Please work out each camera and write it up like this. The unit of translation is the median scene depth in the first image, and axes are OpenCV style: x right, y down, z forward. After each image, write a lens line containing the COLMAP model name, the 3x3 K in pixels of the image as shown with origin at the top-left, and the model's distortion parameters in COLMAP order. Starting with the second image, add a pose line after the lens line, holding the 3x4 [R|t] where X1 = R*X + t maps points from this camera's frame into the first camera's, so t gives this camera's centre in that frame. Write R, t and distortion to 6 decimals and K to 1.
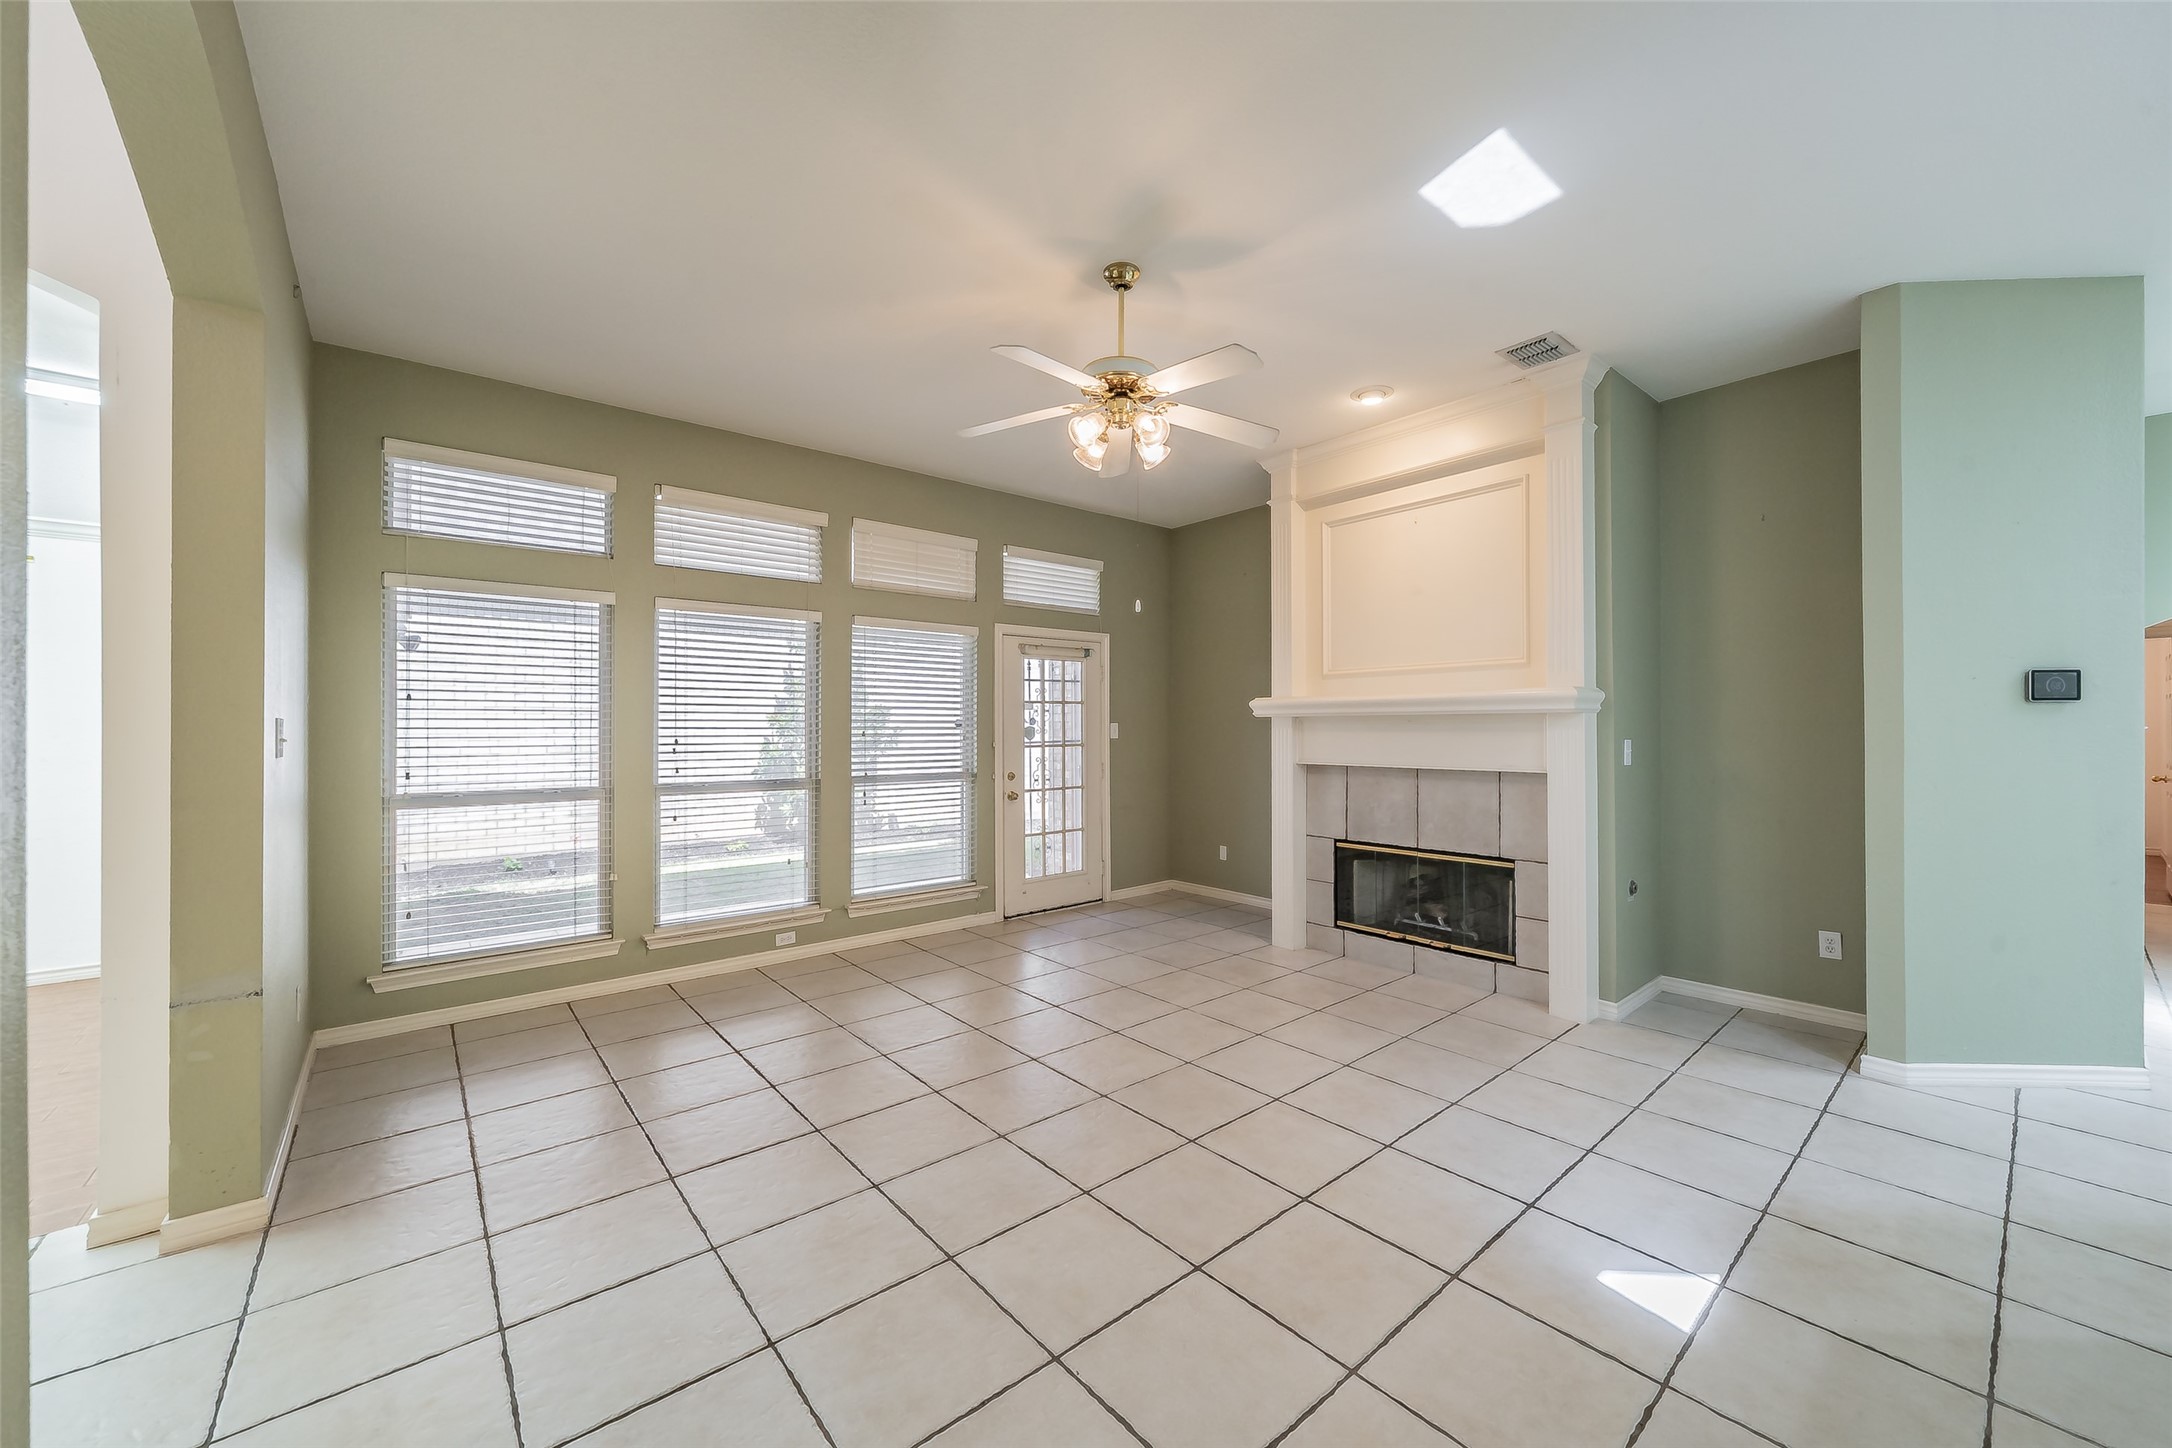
lens RADIAL K [[820.3, 0, 1131.3], [0, 820.3, 723.3], [0, 0, 1]] dist [-0.000500, -0.000026]
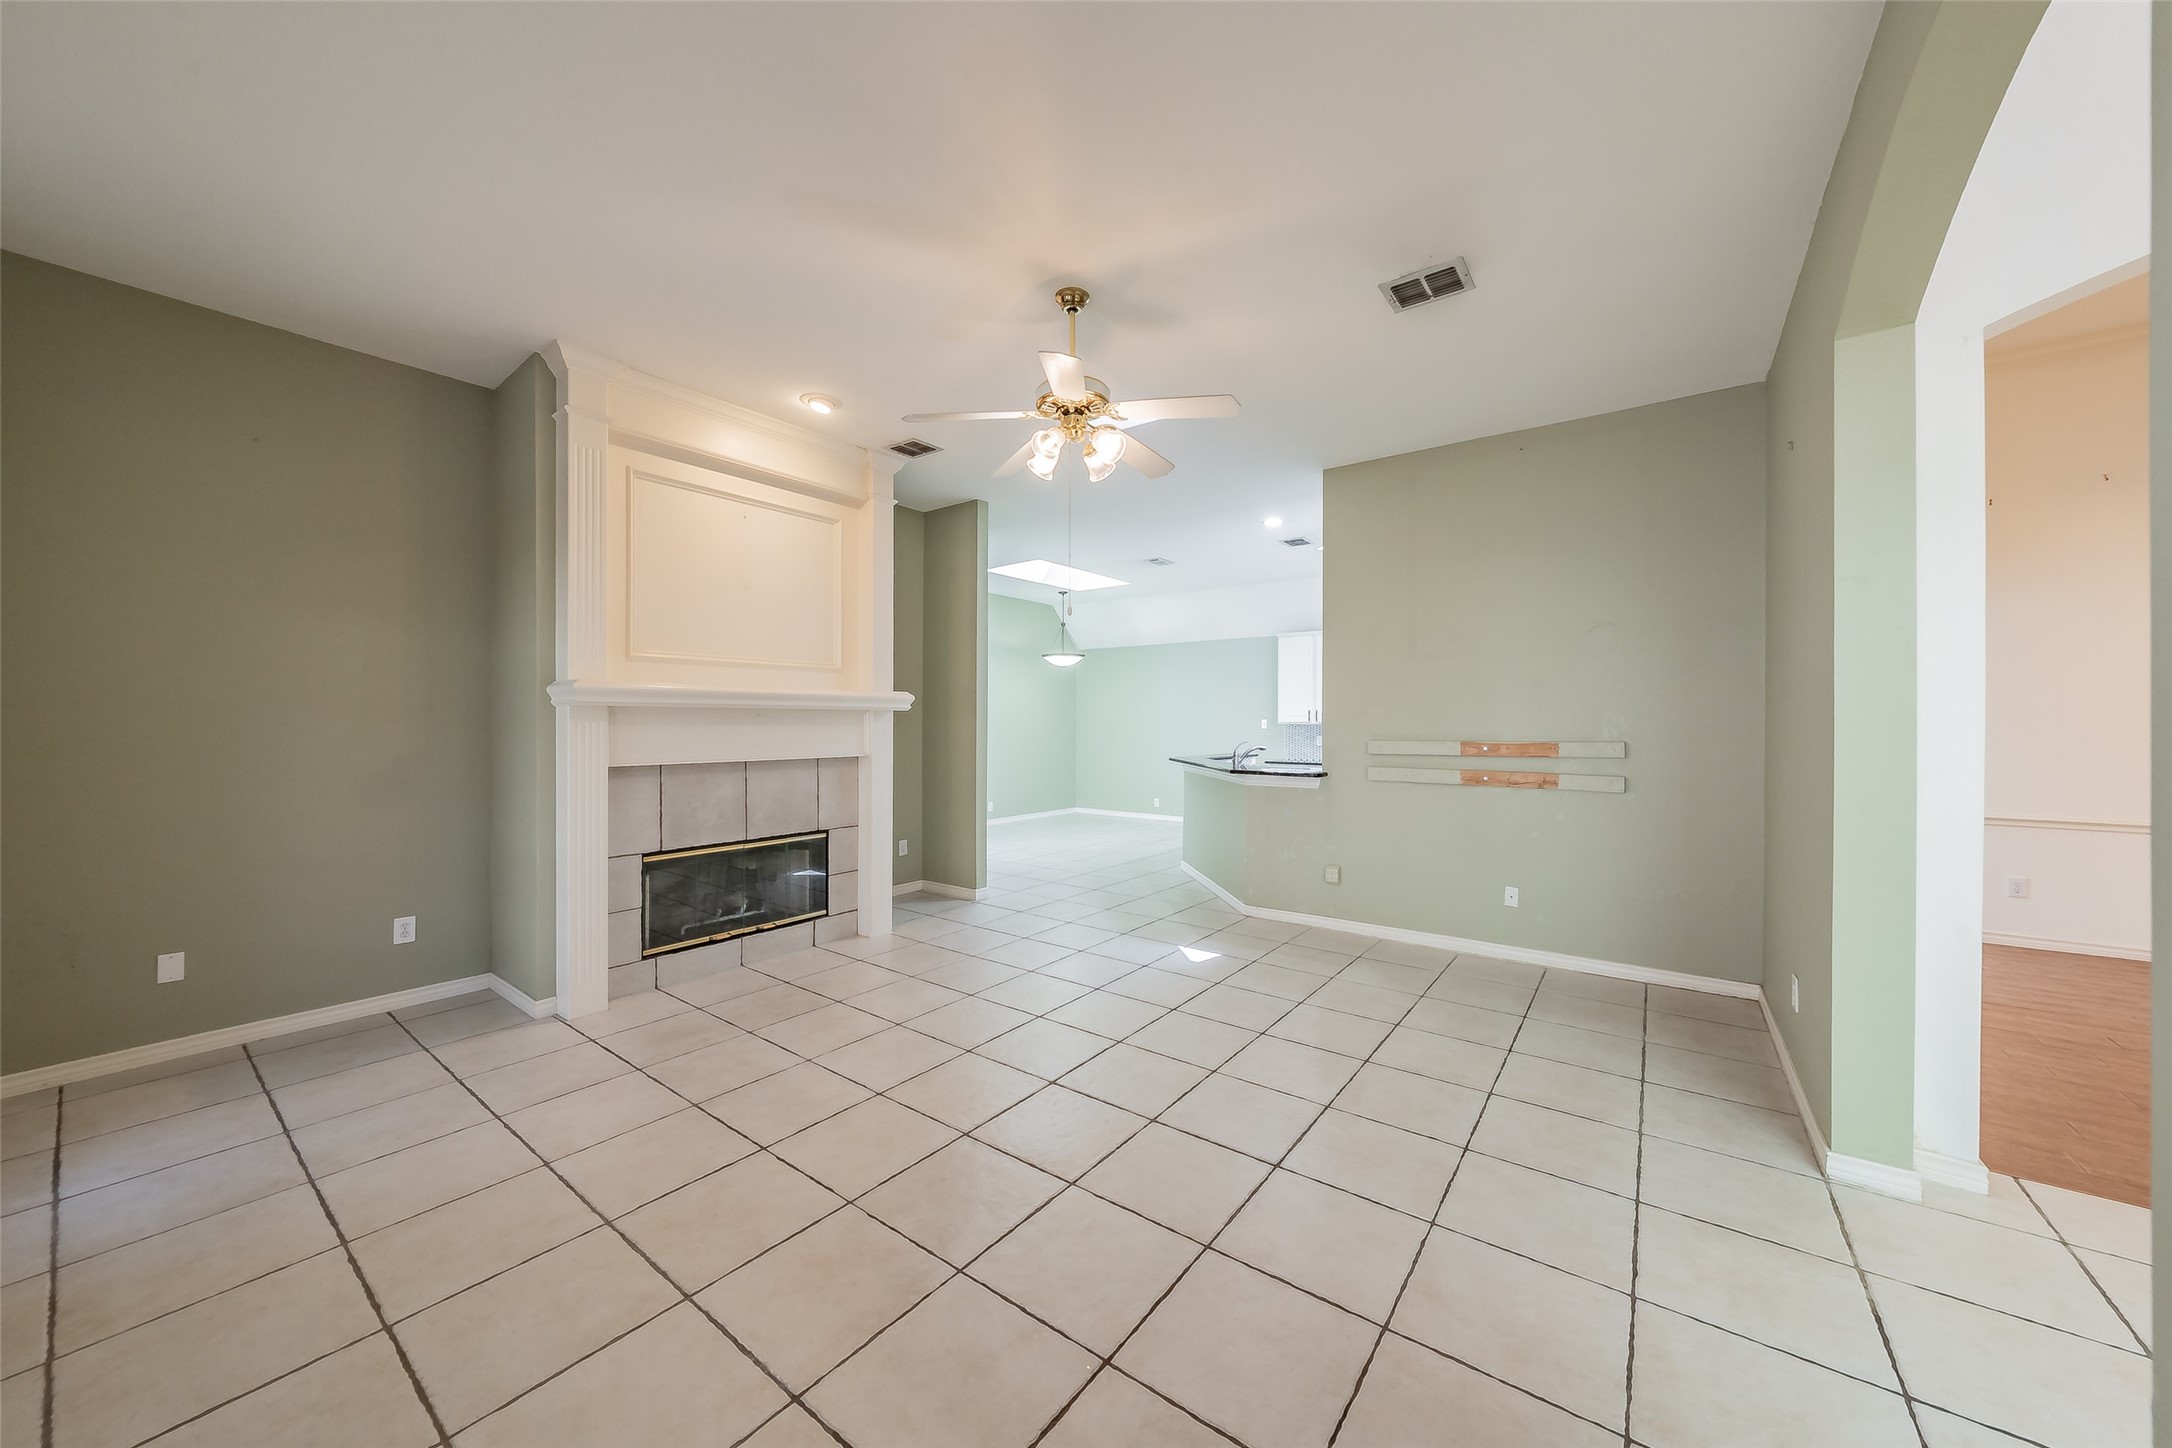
lens RADIAL K [[760.1, 0, 1086.0], [0, 760.1, 724.0], [0, 0, 1]] dist [0.000111, -0.000024]
pose [[-0.196859, 0.002365, 0.980429, -0.650020], [-0.004857, 0.999982, -0.003388, 0.010246], [-0.980420, -0.005429, -0.196844, 0.772206]]
